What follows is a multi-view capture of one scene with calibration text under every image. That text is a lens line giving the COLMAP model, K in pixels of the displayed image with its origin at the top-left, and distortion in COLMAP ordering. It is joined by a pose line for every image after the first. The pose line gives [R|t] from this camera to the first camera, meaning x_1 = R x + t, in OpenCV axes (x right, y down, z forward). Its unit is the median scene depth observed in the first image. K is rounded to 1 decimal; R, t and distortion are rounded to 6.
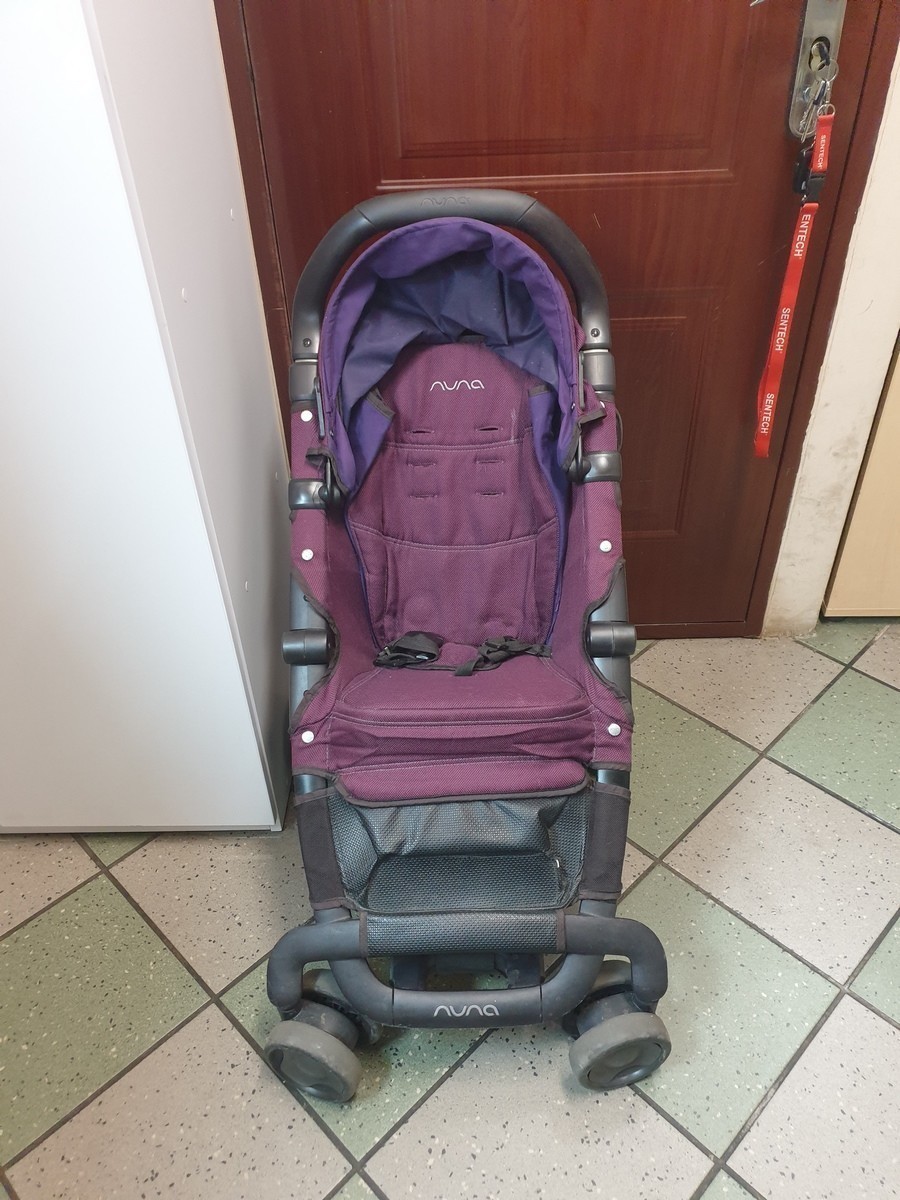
lens RADIAL K [[954.0, 0, 454.1], [0, 954.0, 596.7], [0, 0, 1]] dist [0.033965, -0.031062]
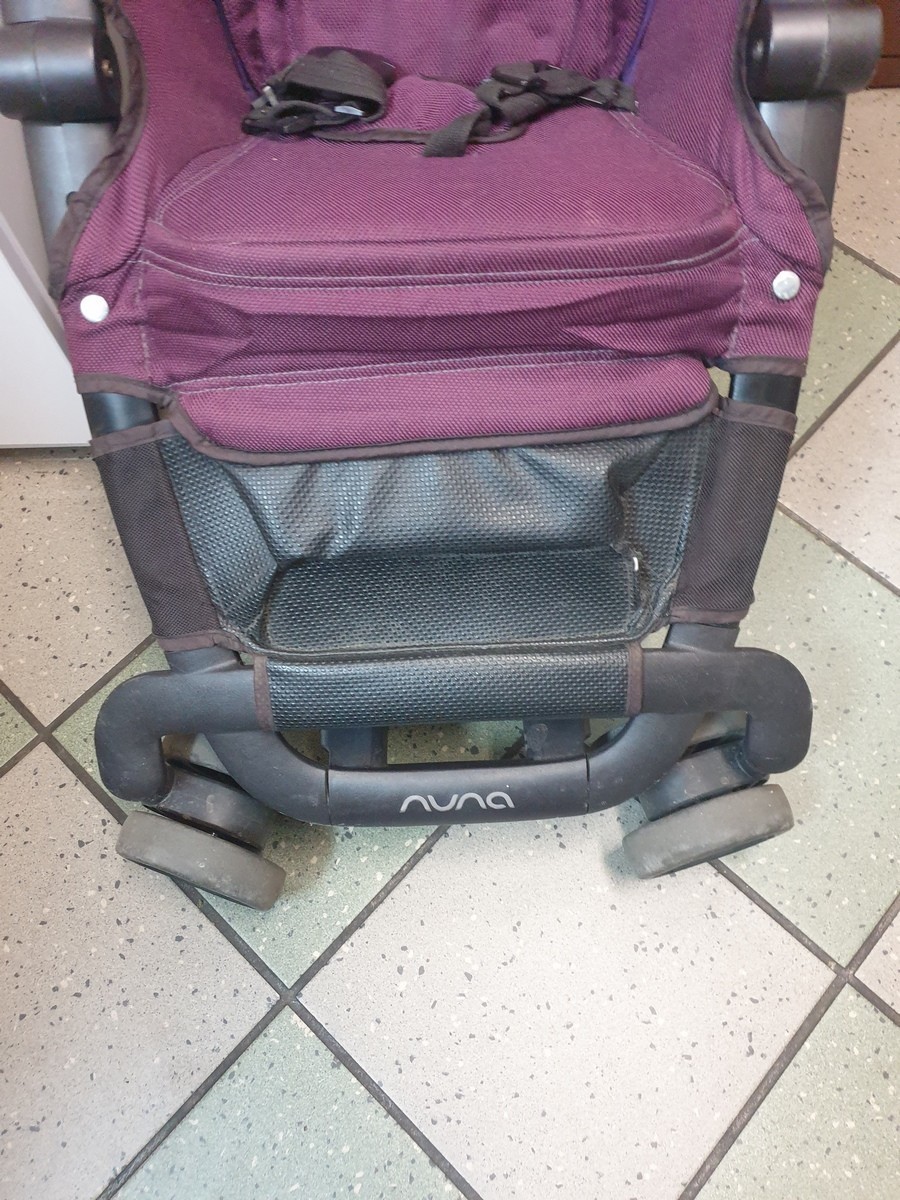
lens RADIAL K [[954.0, 0, 454.3], [0, 954.0, 612.3], [0, 0, 1]] dist [0.033965, -0.031062]
pose [[0.999001, -0.022696, 0.038492, -0.007169], [0.000927, 0.871748, 0.489955, 0.047304], [-0.044675, -0.489429, 0.870898, 0.487903]]
